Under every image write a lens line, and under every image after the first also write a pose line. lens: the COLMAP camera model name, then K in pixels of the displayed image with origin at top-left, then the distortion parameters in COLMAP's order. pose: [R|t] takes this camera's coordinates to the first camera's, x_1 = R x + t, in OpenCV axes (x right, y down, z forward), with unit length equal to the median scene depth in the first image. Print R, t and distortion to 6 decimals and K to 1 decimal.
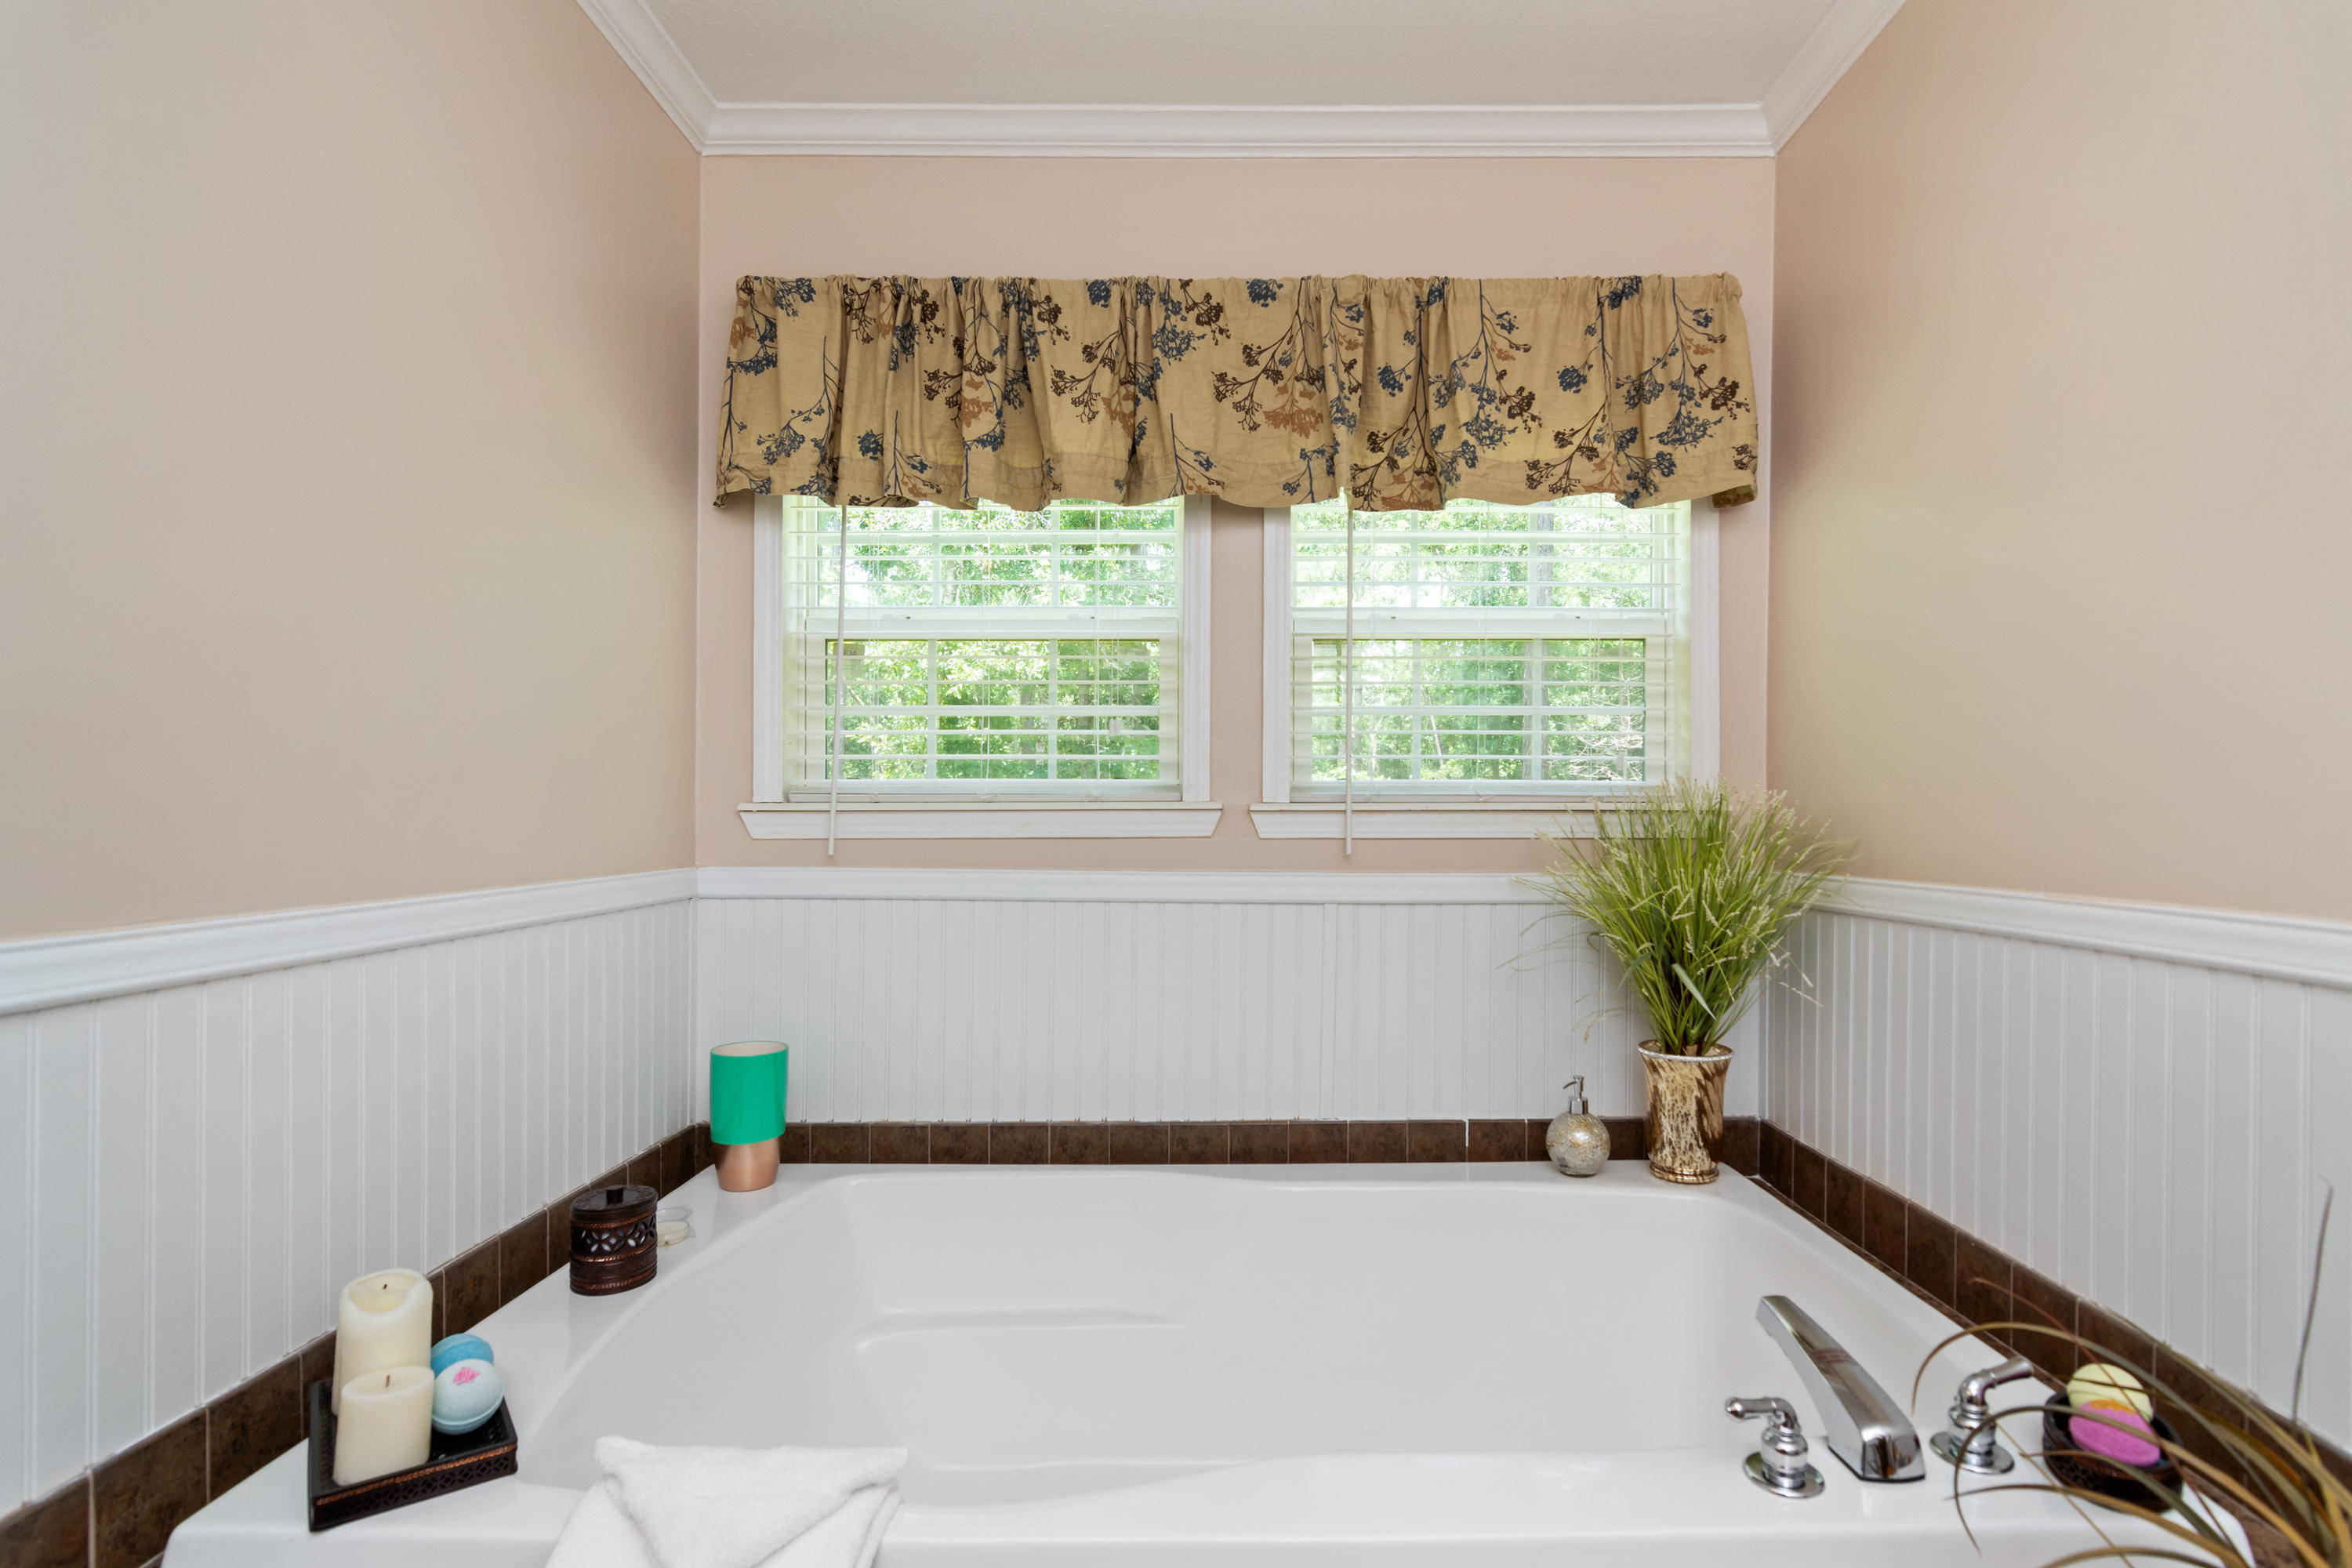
lens RADIAL K [[1140.4, 0, 1218.5], [0, 1140.4, 836.3], [0, 0, 1]] dist [-0.001834, 0.002095]
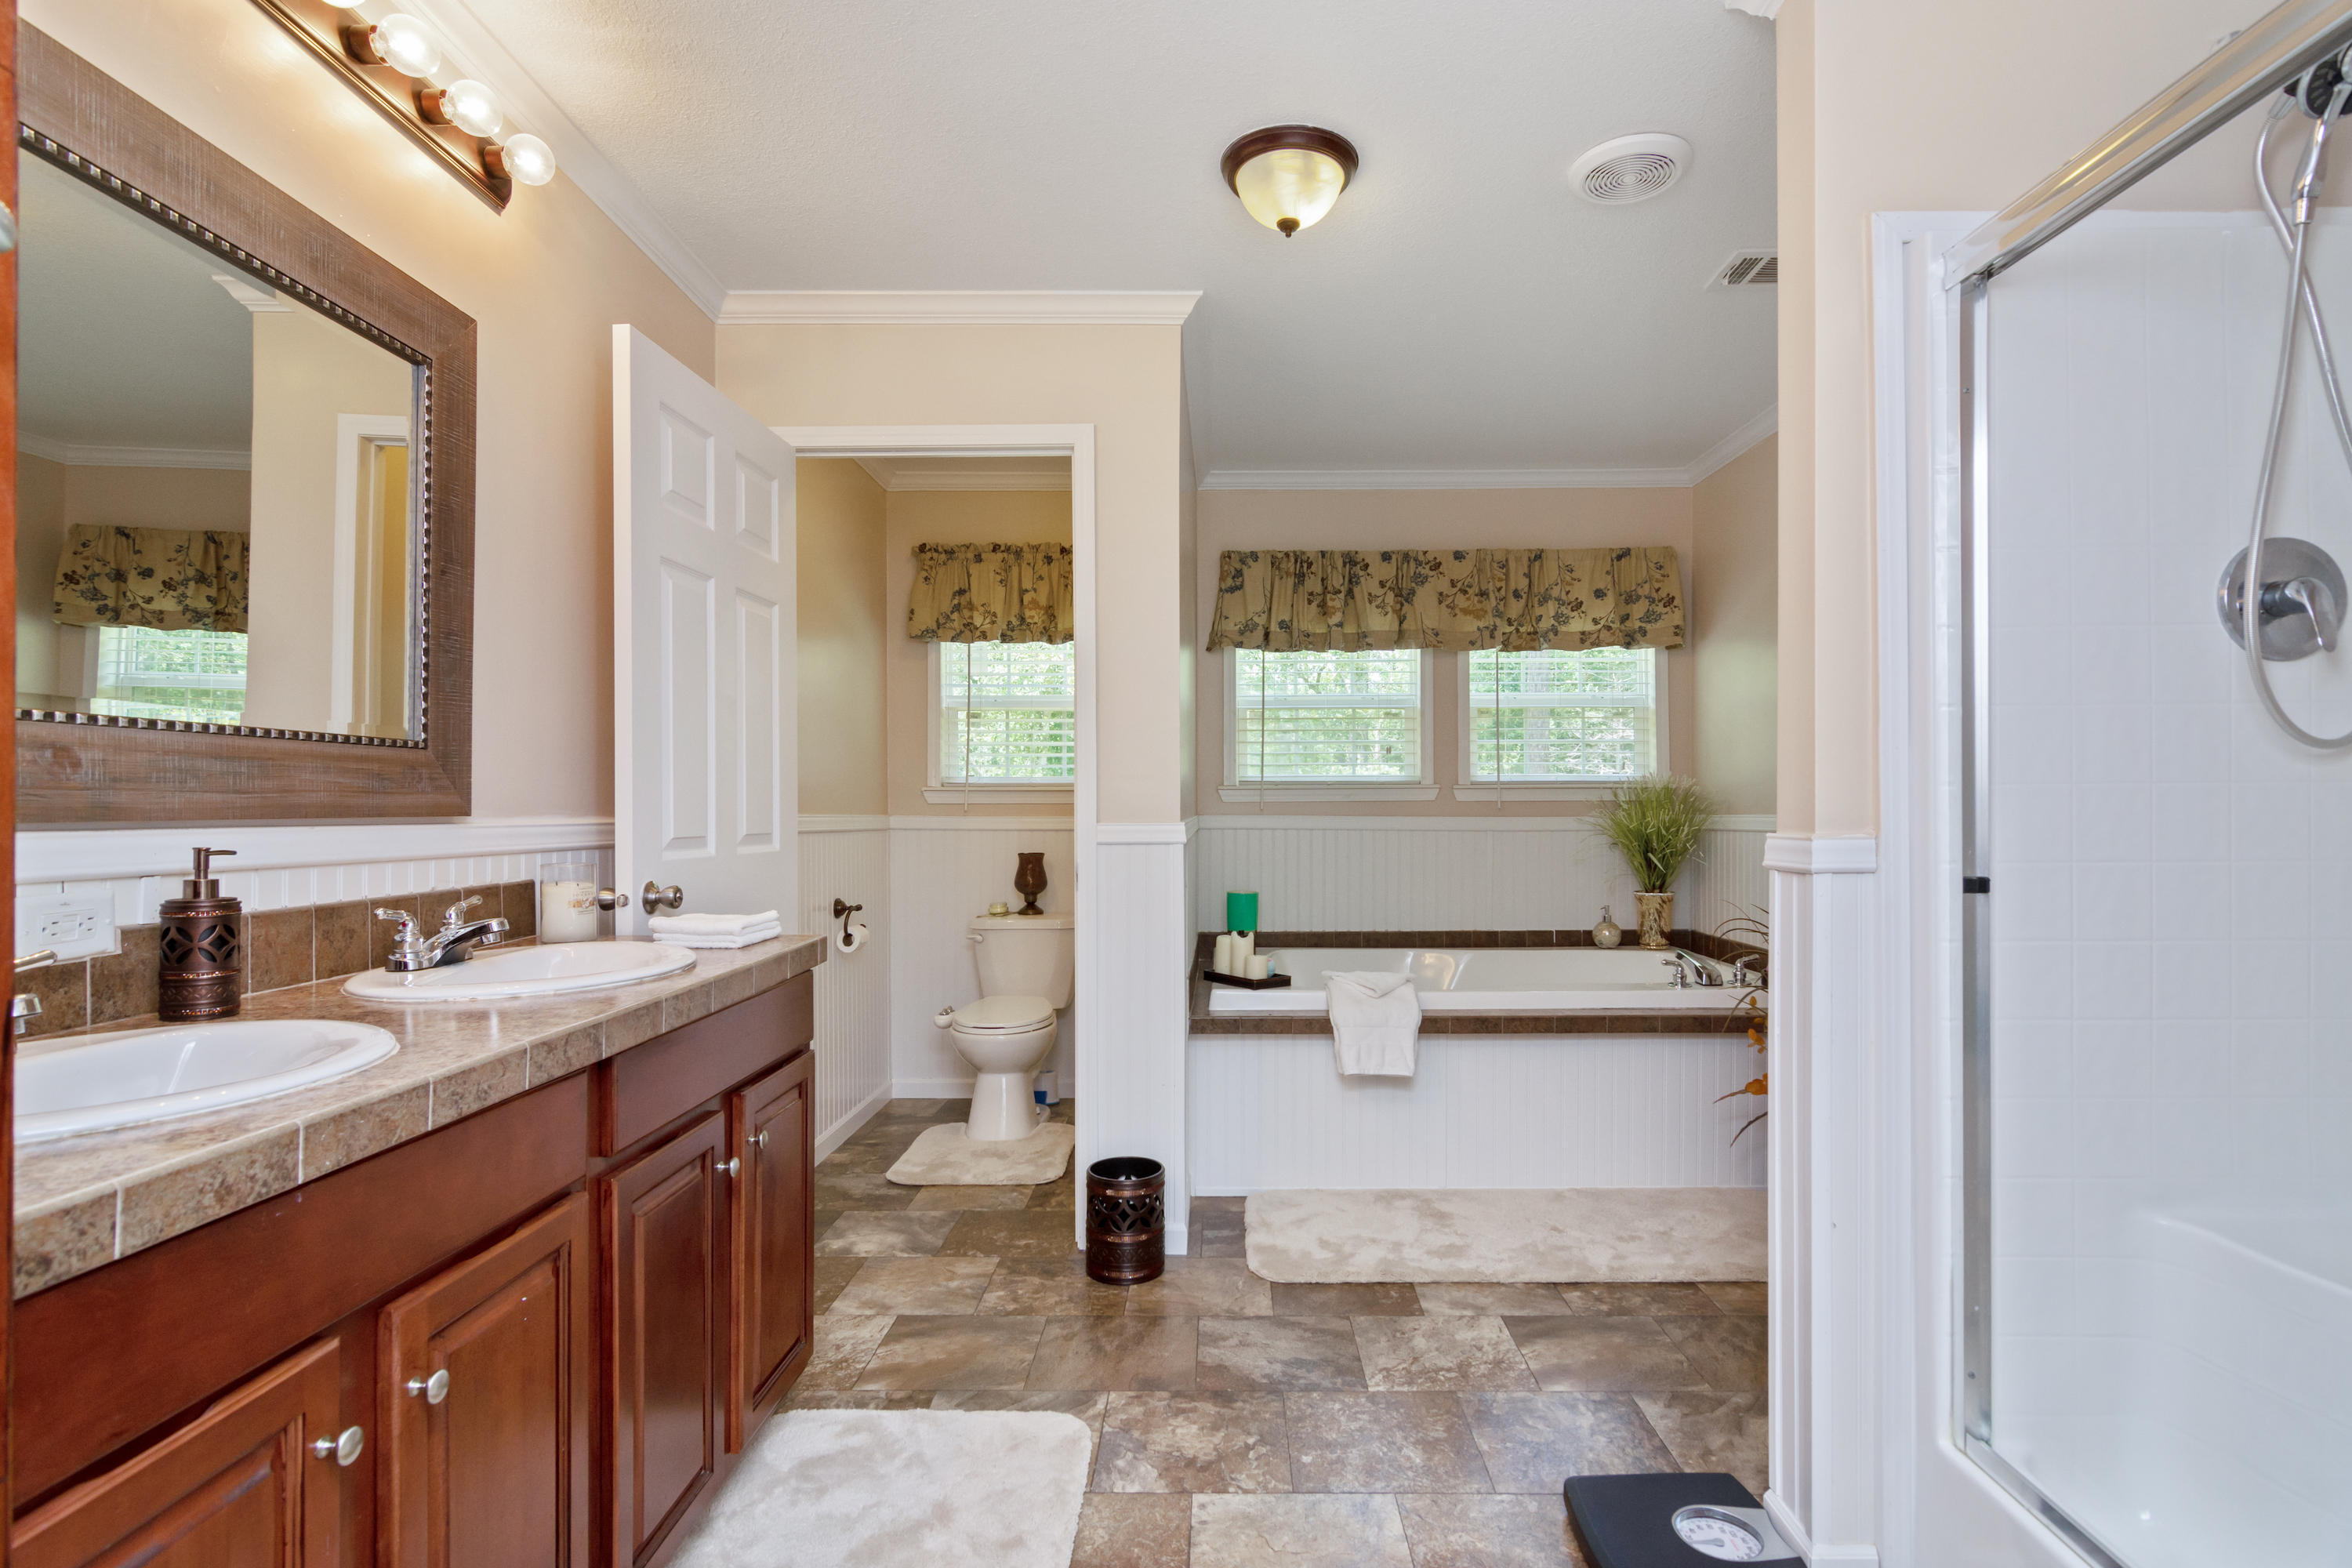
lens RADIAL K [[1140.4, 0, 1169.5], [0, 1140.4, 797.6], [0, 0, 1]] dist [-0.001834, 0.002095]
pose [[0.999769, -0.002054, -0.021397, -0.482059], [0.001589, 0.999763, -0.021730, 0.042803], [0.021436, 0.021691, 0.999535, -1.231751]]
